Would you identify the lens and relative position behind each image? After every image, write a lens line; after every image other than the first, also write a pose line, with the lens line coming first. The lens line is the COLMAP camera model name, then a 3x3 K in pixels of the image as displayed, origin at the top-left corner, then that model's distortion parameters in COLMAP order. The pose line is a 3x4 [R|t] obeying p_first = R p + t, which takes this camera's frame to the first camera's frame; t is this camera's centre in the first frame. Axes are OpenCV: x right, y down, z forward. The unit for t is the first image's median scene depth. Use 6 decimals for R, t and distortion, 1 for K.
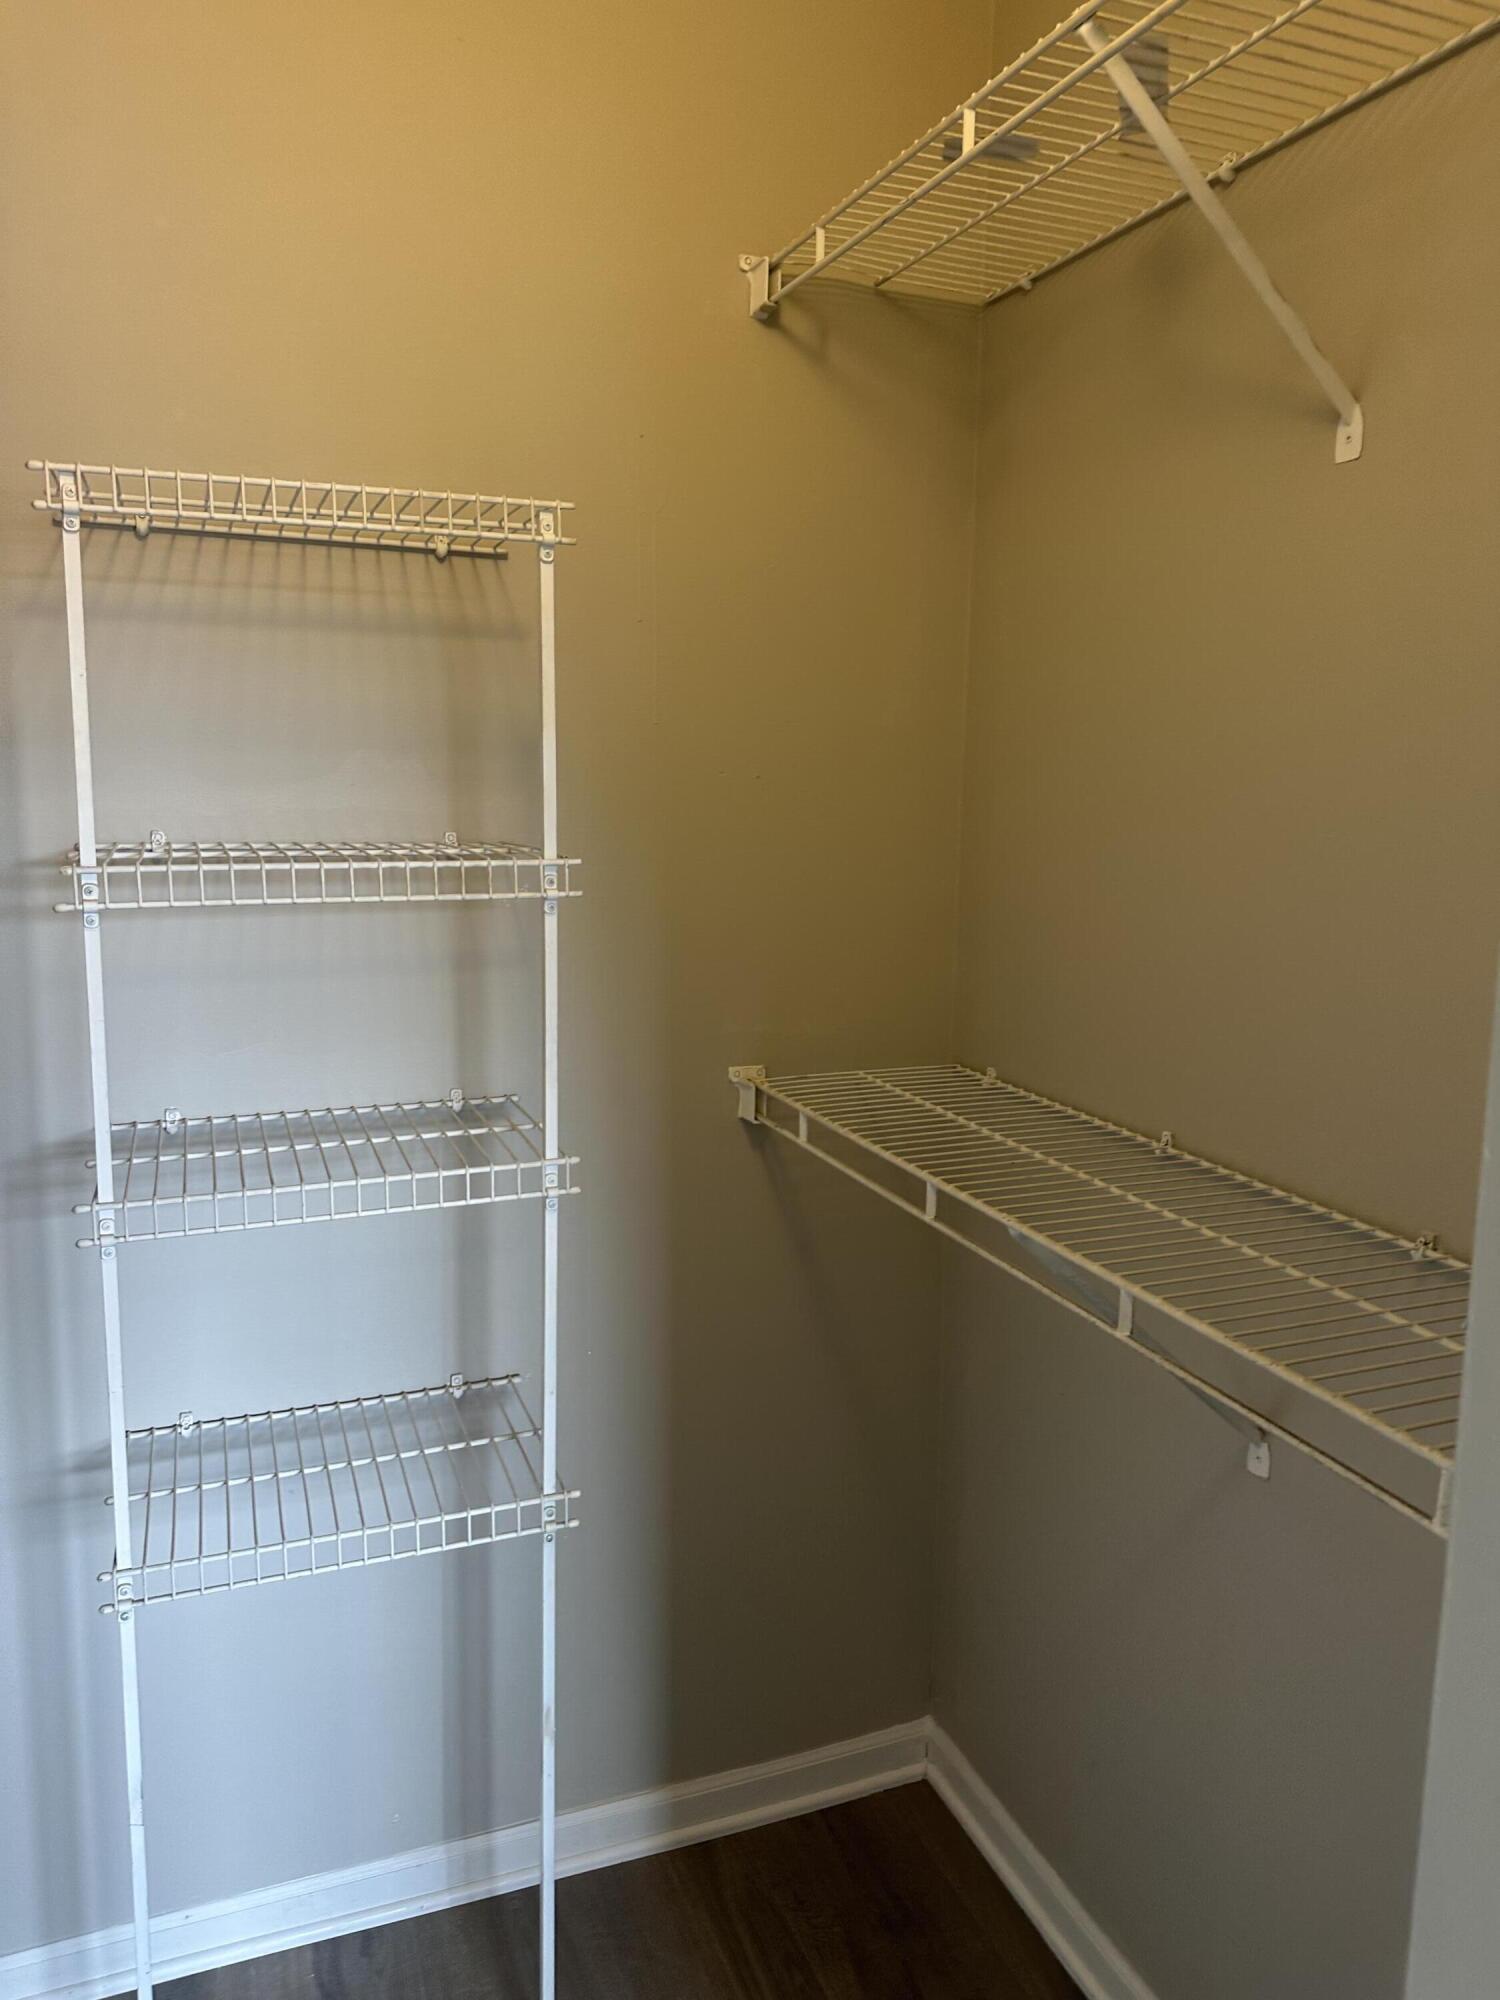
lens RADIAL K [[1411.9, 0, 714.9], [0, 1411.9, 993.7], [0, 0, 1]] dist [-0.000716, -0.008420]
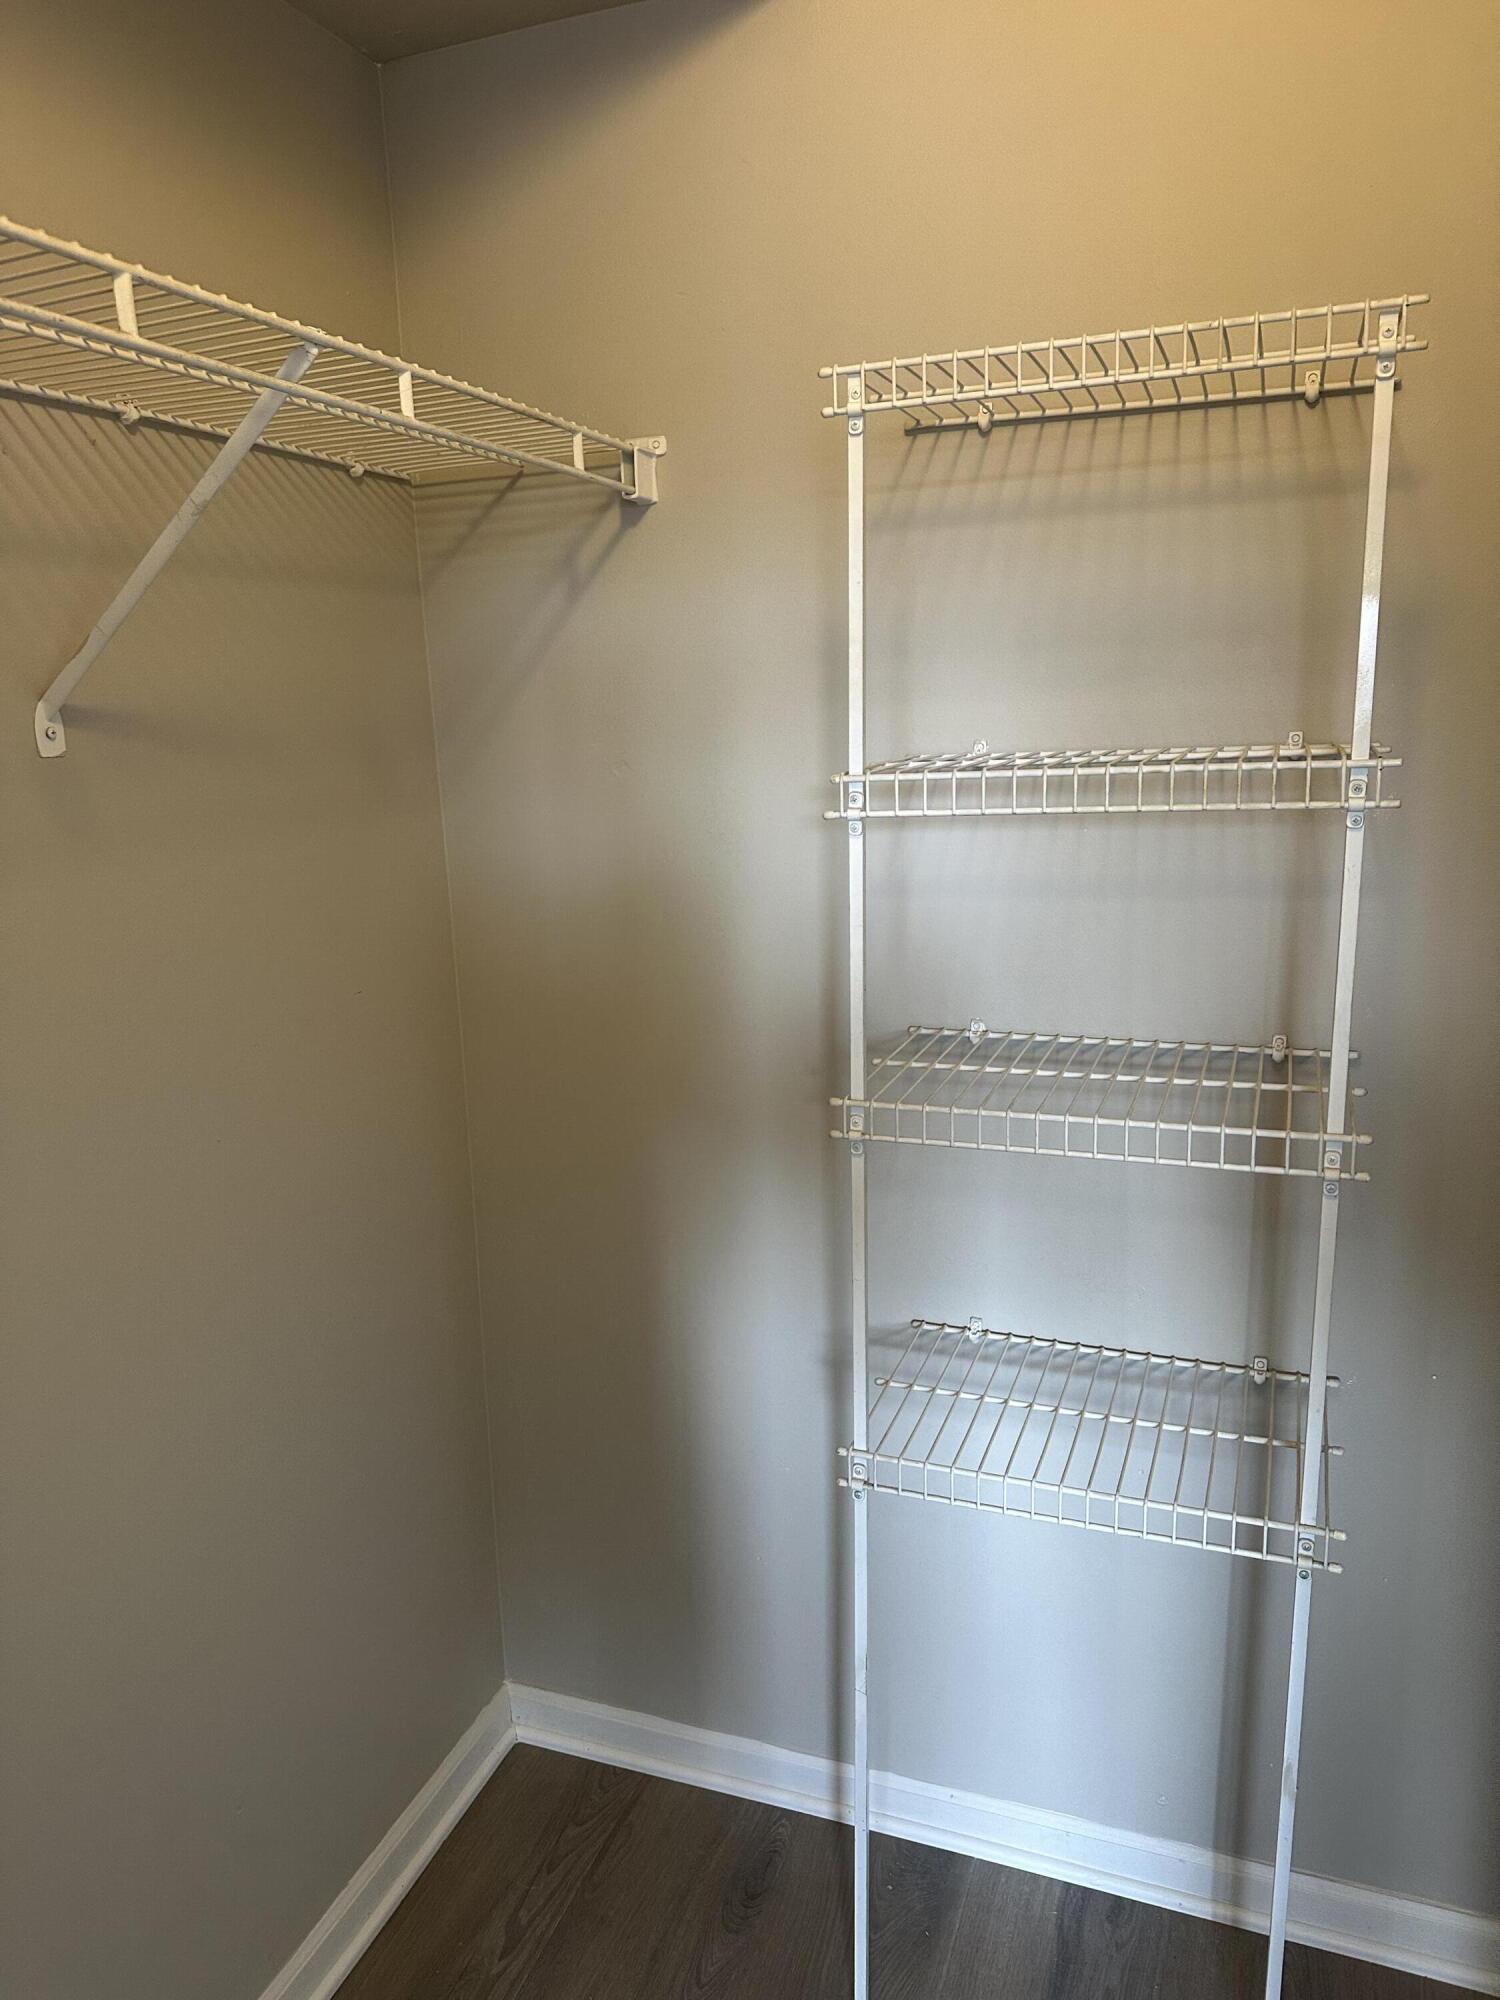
lens RADIAL K [[1406.9, 0, 750.0], [0, 1406.9, 1007.9], [0, 0, 1]] dist [-0.000178, 0.002513]
pose [[0.752117, 0.103946, -0.650781, 0.143792], [-0.059148, 0.994145, 0.090432, -0.008788], [0.656370, -0.029523, 0.753861, 0.153352]]
